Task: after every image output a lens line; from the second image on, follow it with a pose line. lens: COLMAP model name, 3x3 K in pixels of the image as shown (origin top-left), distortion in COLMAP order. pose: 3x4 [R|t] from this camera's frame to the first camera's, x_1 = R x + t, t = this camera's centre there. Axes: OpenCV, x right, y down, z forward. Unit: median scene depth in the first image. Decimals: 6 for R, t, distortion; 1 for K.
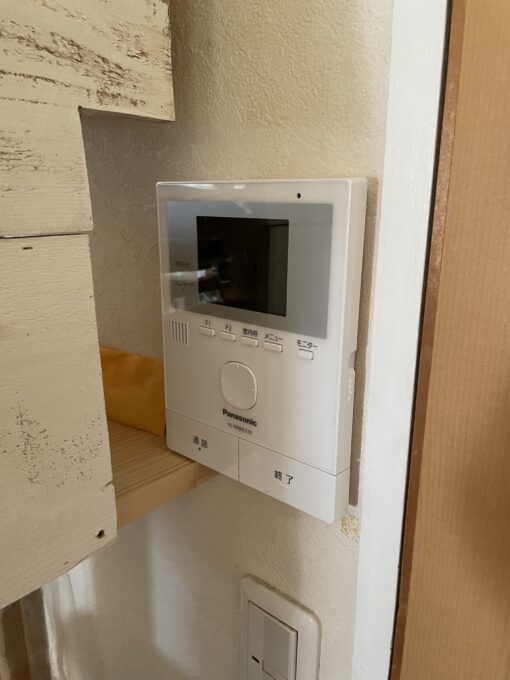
lens RADIAL K [[524.0, 0, 258.6], [0, 524.0, 338.7], [0, 0, 1]] dist [0.013831, -0.062364]
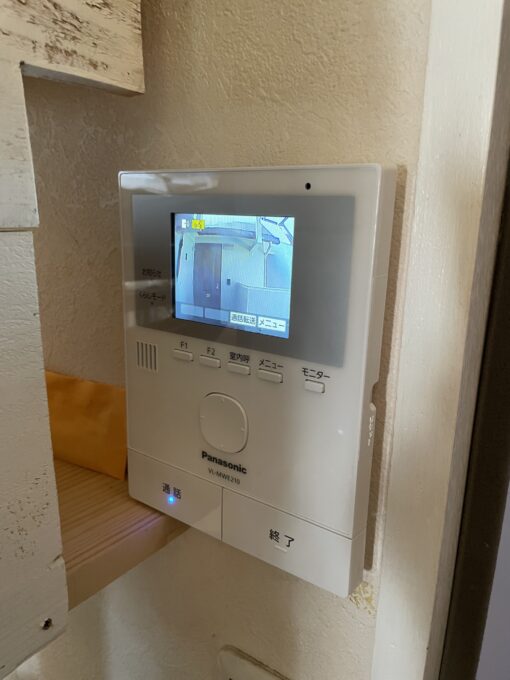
lens RADIAL K [[524.0, 0, 252.6], [0, 524.0, 341.3], [0, 0, 1]] dist [0.013831, -0.062364]
pose [[0.996231, -0.000564, 0.086739, -0.066000], [0.002323, 0.999794, -0.020178, -0.020661], [-0.086709, 0.020303, 0.996027, 0.201375]]
